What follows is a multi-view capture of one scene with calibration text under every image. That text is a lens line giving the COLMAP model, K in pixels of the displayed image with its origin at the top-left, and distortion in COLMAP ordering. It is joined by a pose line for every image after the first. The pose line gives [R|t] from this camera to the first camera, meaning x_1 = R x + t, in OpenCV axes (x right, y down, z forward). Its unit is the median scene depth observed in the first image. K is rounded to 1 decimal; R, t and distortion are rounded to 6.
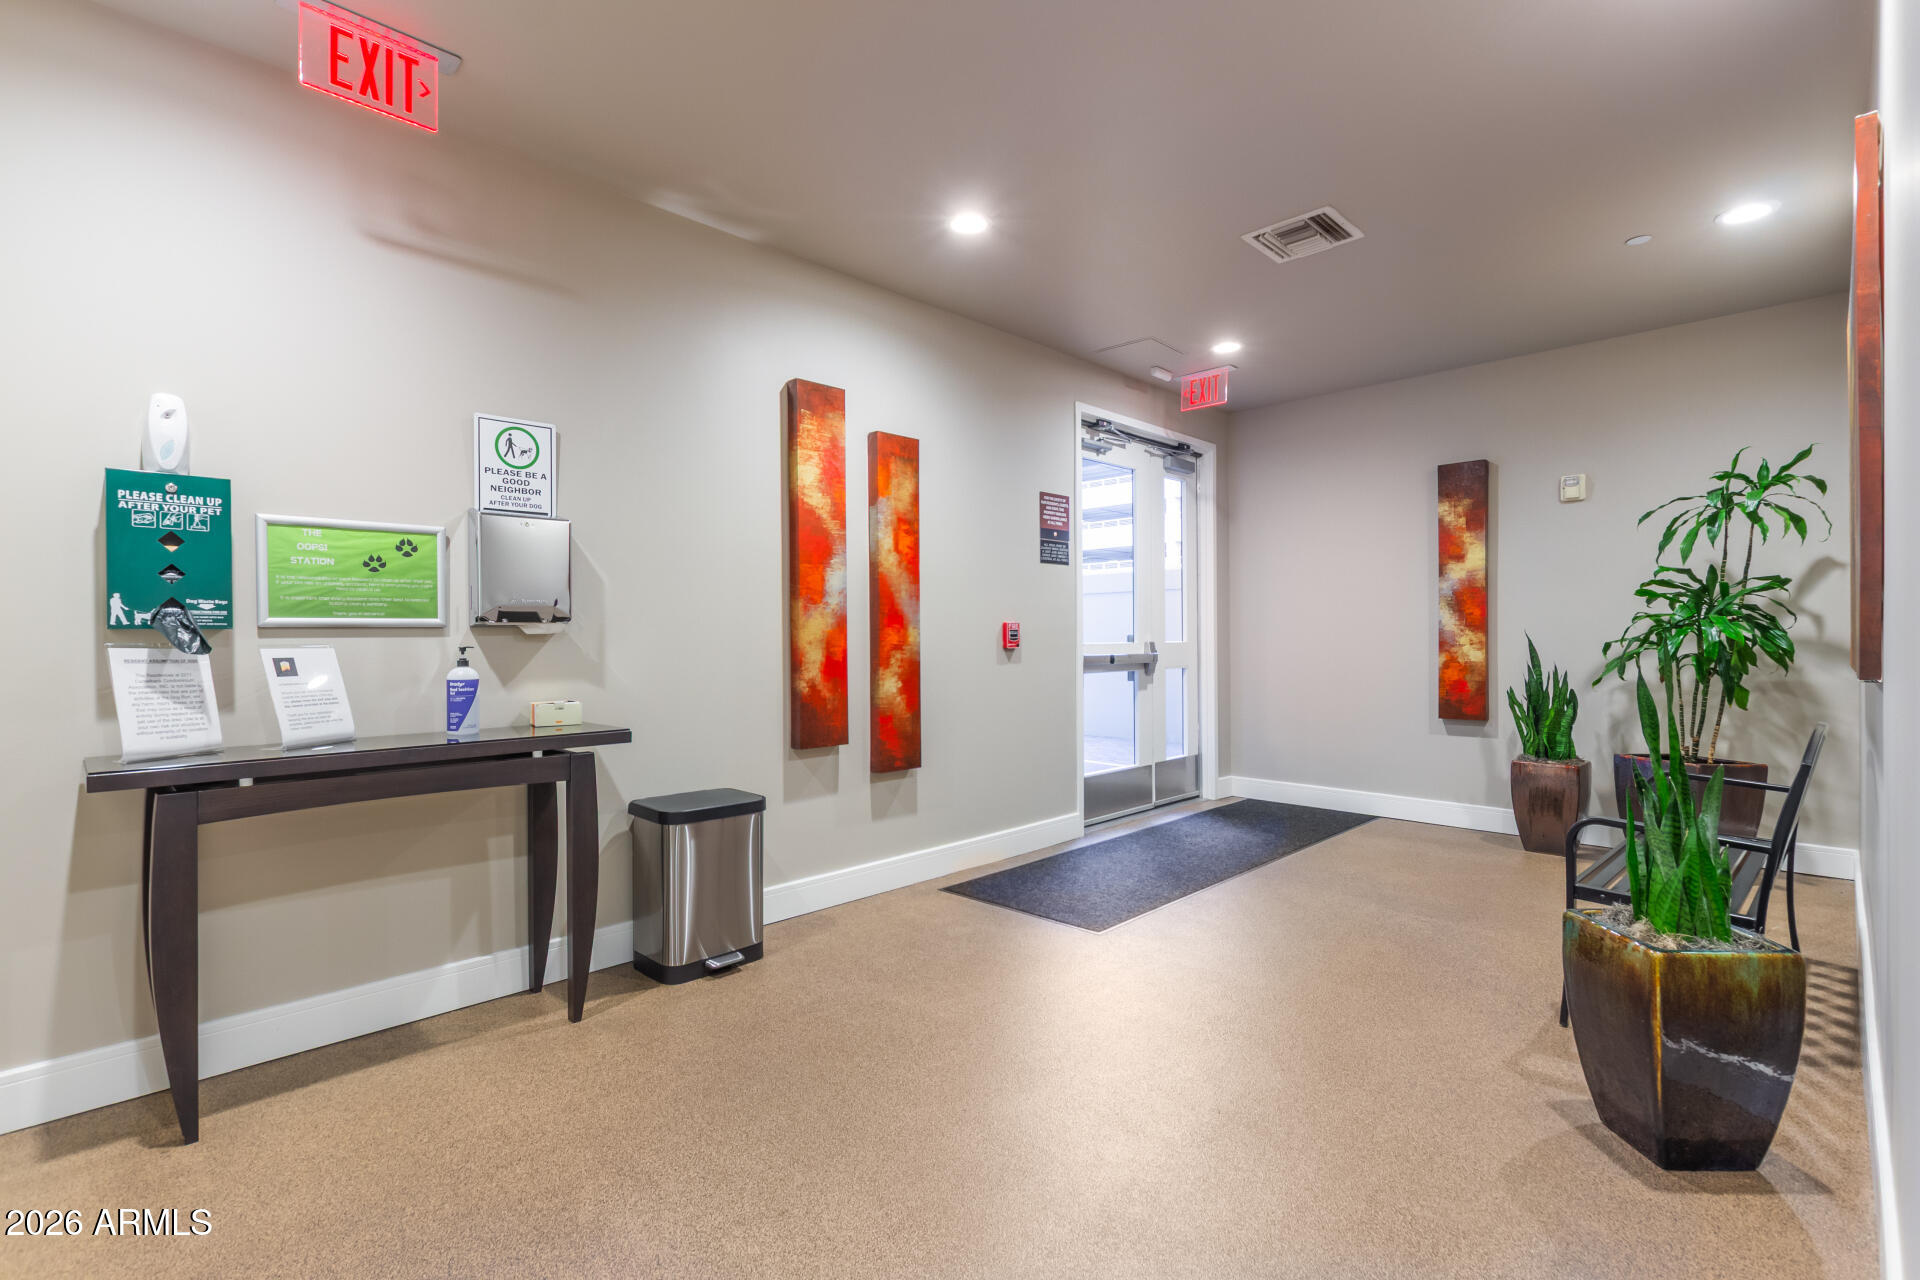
lens RADIAL K [[911.1, 0, 971.4], [0, 911.1, 648.7], [0, 0, 1]] dist [0.005857, -0.002747]
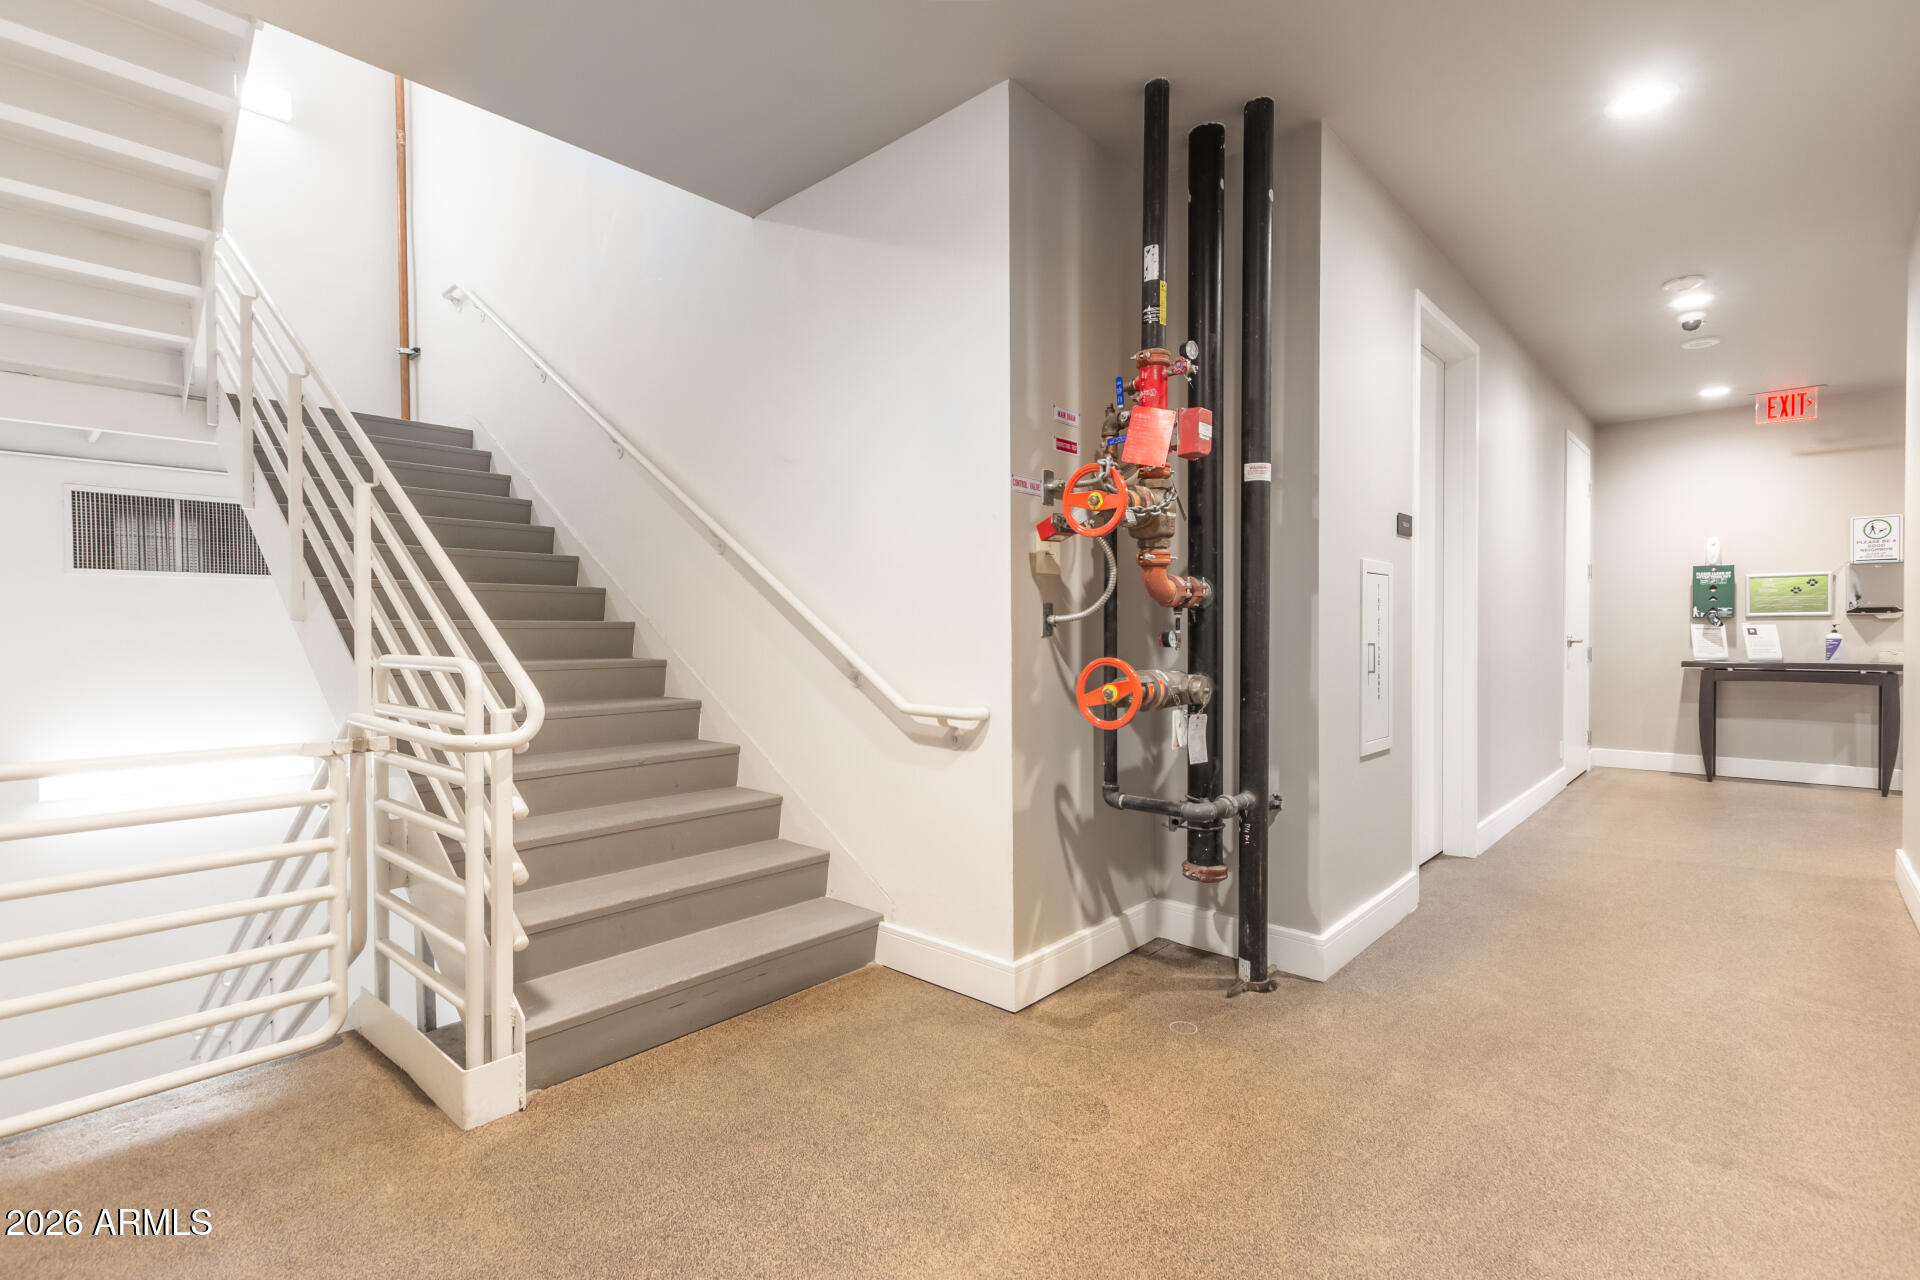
lens RADIAL K [[911.1, 0, 967.2], [0, 911.1, 645.1], [0, 0, 1]] dist [0.005857, -0.002747]
pose [[0.038492, 0.024679, -0.998954, 1.795032], [-0.004258, 0.999690, 0.024533, 0.003409], [0.999250, 0.003309, 0.038585, -1.375788]]
